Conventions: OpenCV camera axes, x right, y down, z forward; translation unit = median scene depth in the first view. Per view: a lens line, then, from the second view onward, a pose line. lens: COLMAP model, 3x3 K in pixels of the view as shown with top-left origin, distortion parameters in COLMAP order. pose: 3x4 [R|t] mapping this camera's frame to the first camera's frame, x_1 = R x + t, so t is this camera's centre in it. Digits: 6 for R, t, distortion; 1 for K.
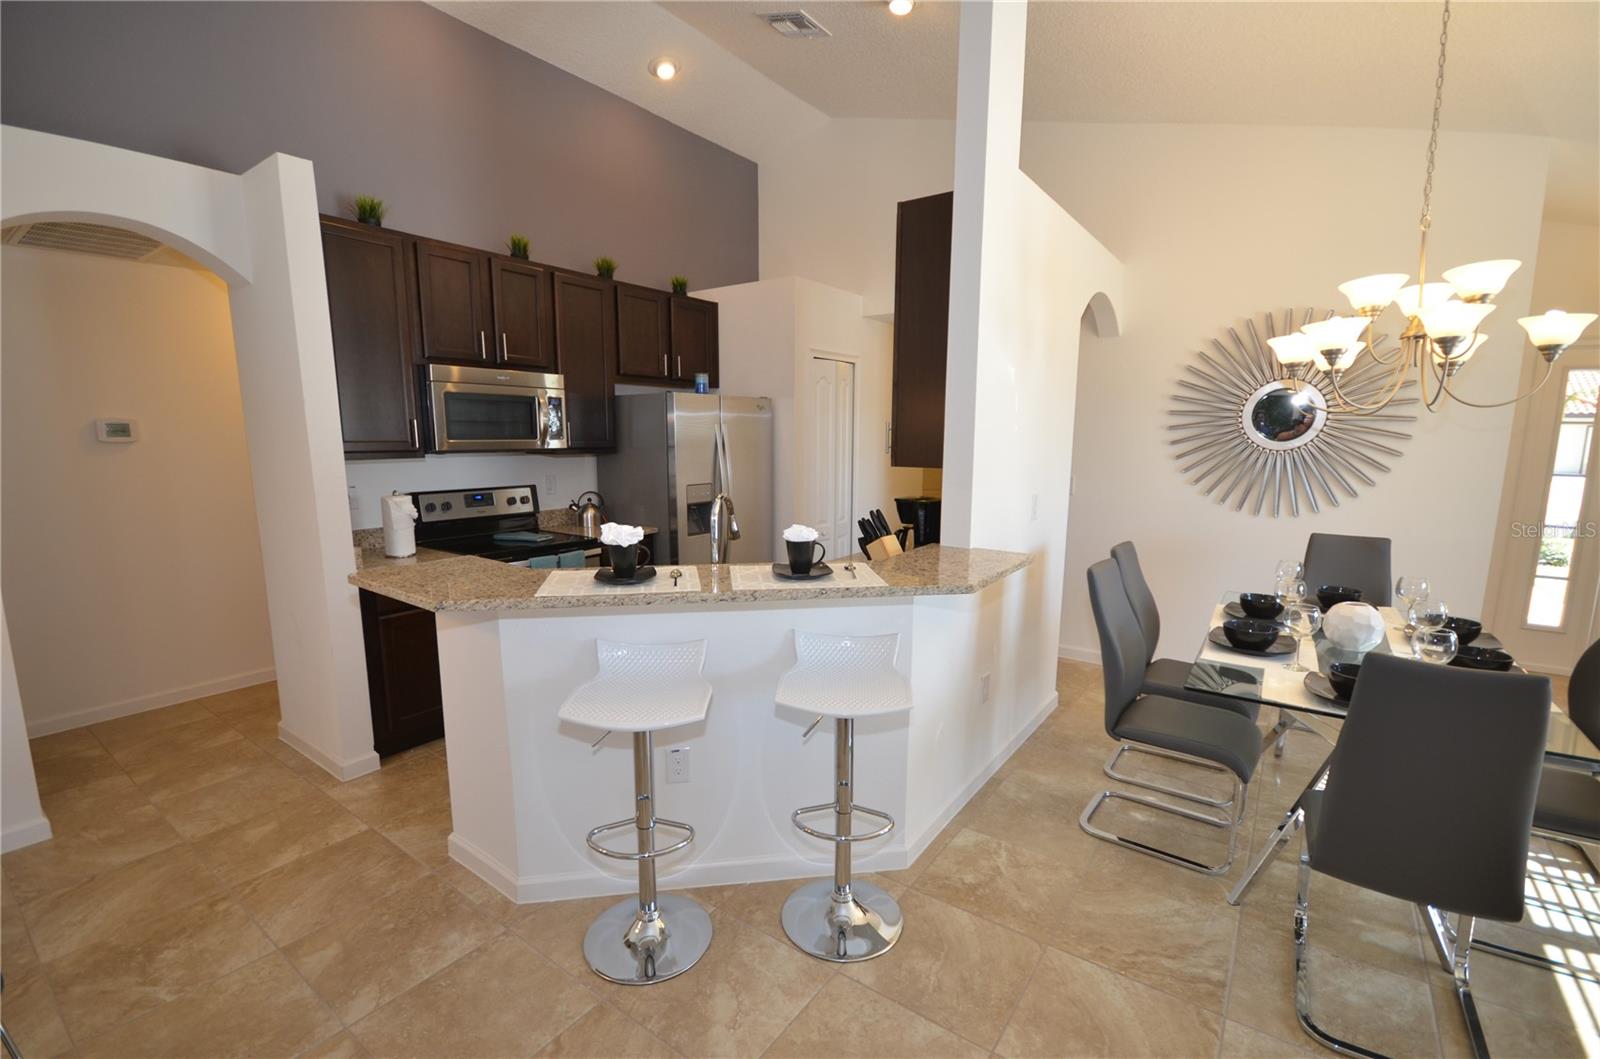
lens RADIAL K [[706.2, 0, 795.1], [0, 706.2, 542.3], [0, 0, 1]] dist [-0.000576, -0.000179]
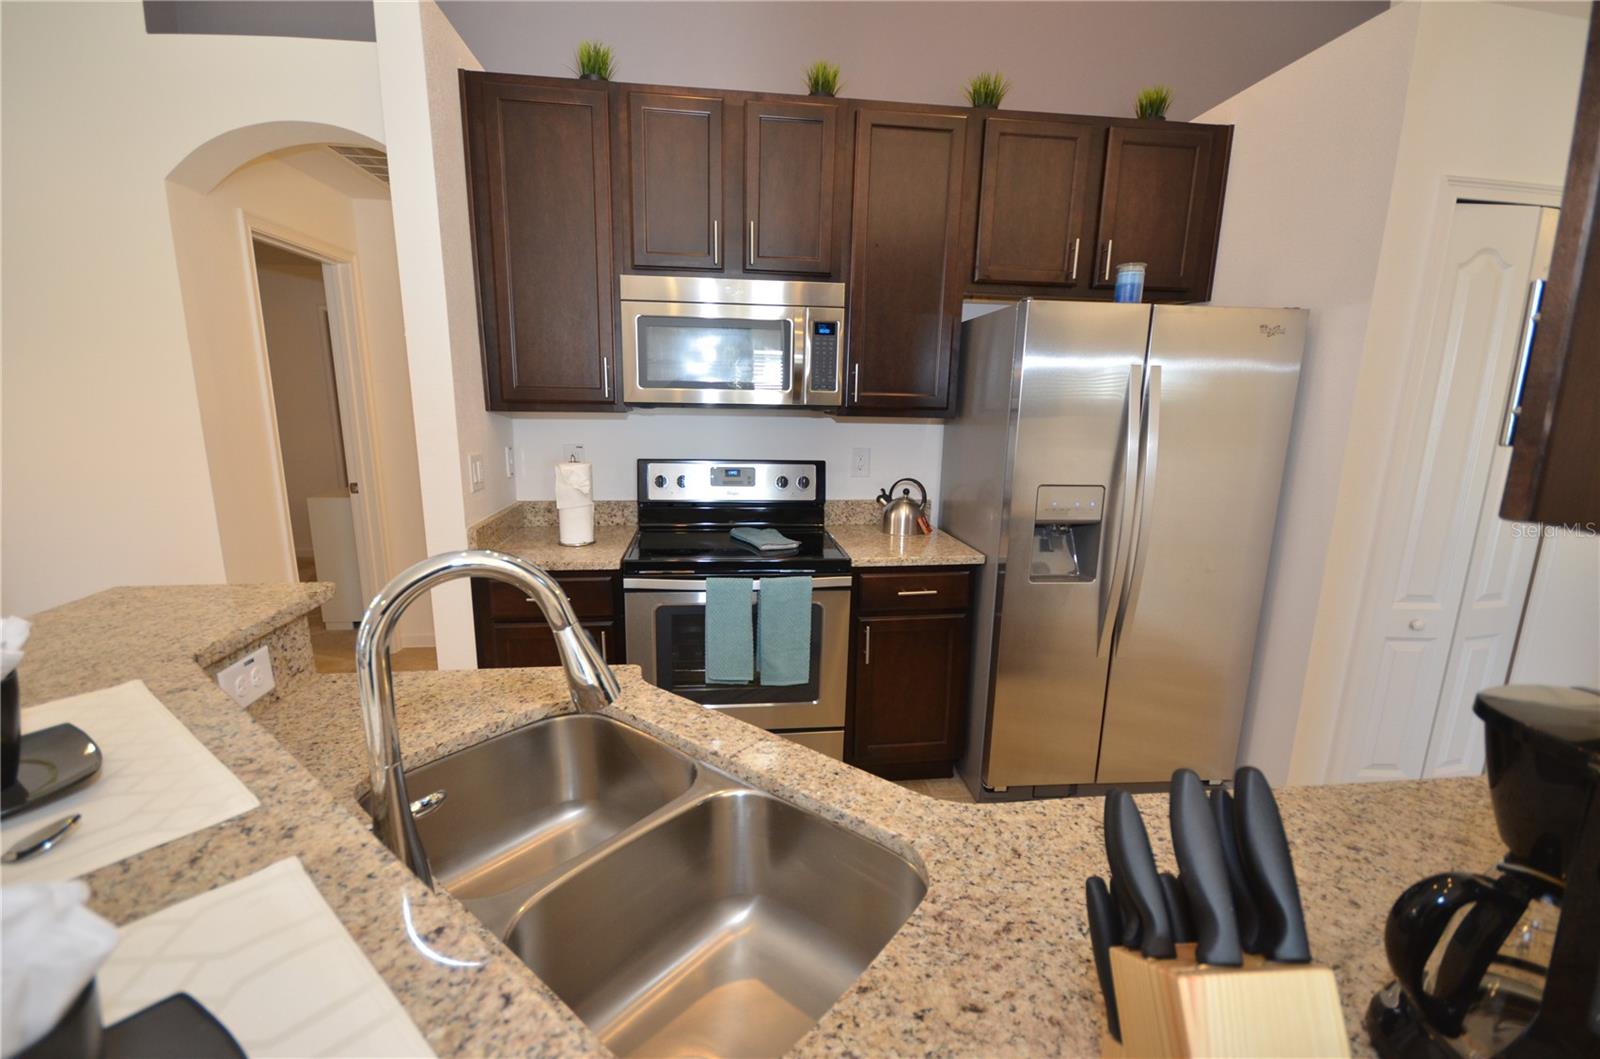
lens RADIAL K [[689.3, 0, 787.1], [0, 689.3, 540.0], [0, 0, 1]] dist [0.010854, -0.016120]
pose [[0.678689, 0.166538, -0.715295, 0.106814], [-0.131413, 0.985770, 0.104823, -0.089172], [0.722573, 0.022857, 0.690917, 0.657858]]
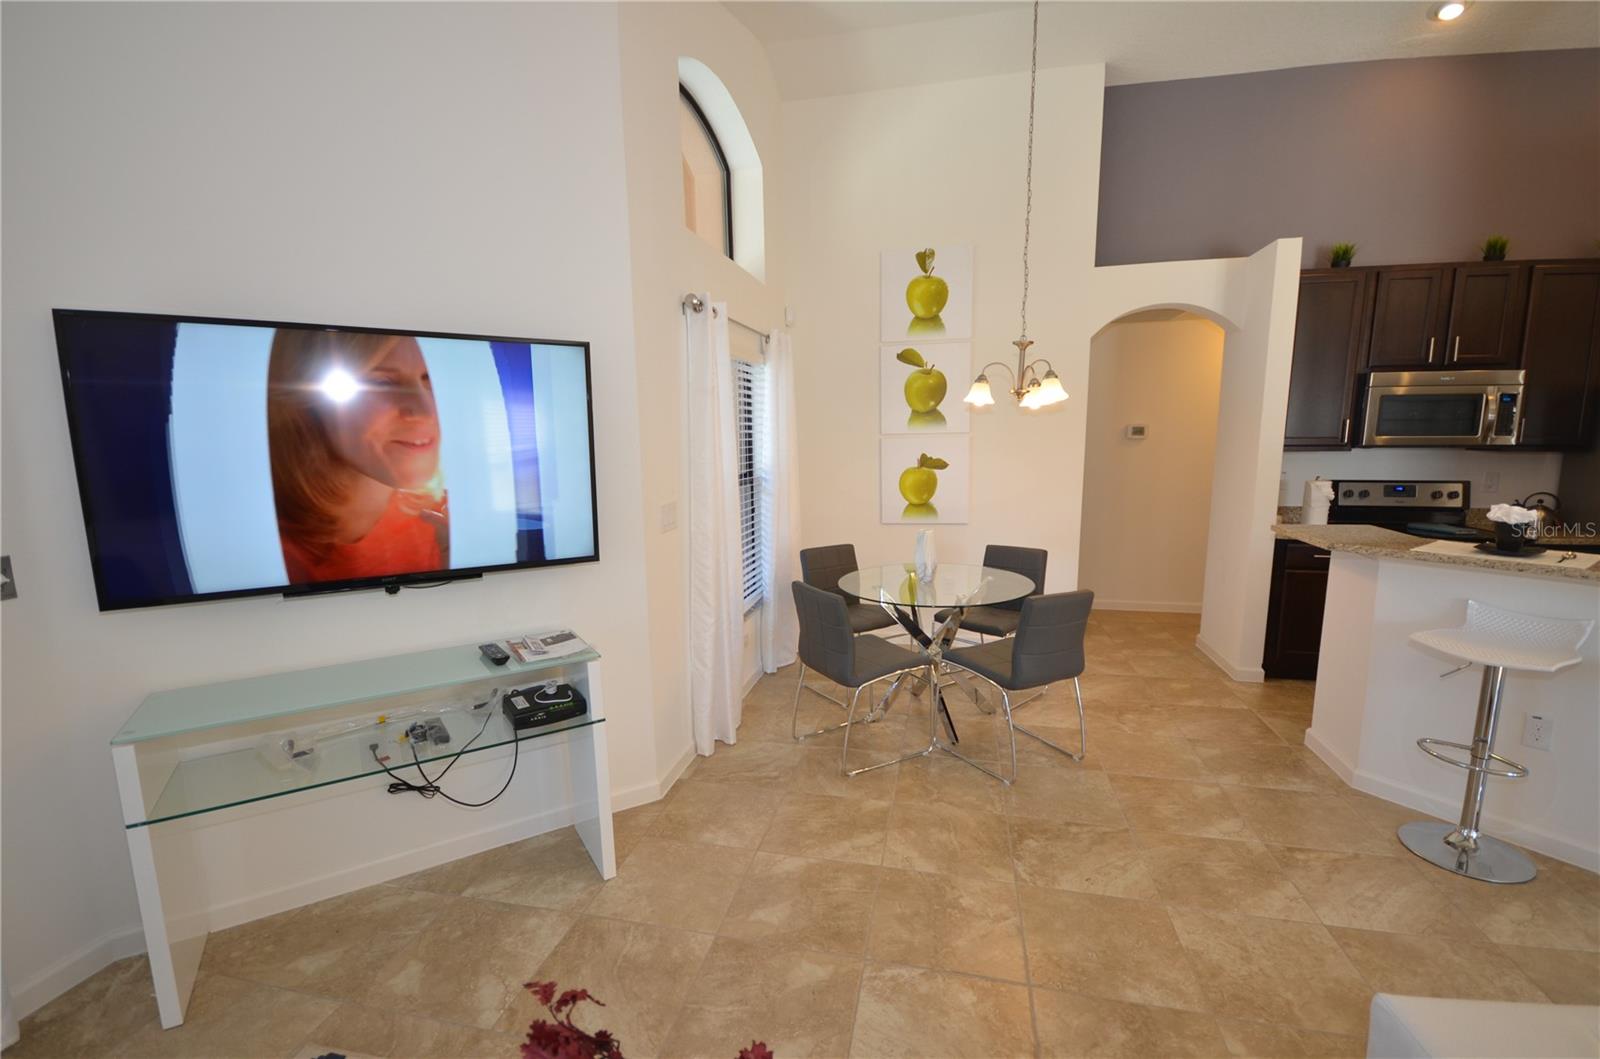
lens RADIAL K [[684.1, 0, 796.9], [0, 684.1, 551.6], [0, 0, 1]] dist [0.016858, -0.015892]
pose [[0.390520, 0.147451, -0.908709, 0.199787], [-0.130480, 0.985990, 0.103917, 0.051794], [0.911301, 0.077987, 0.404289, -0.327954]]
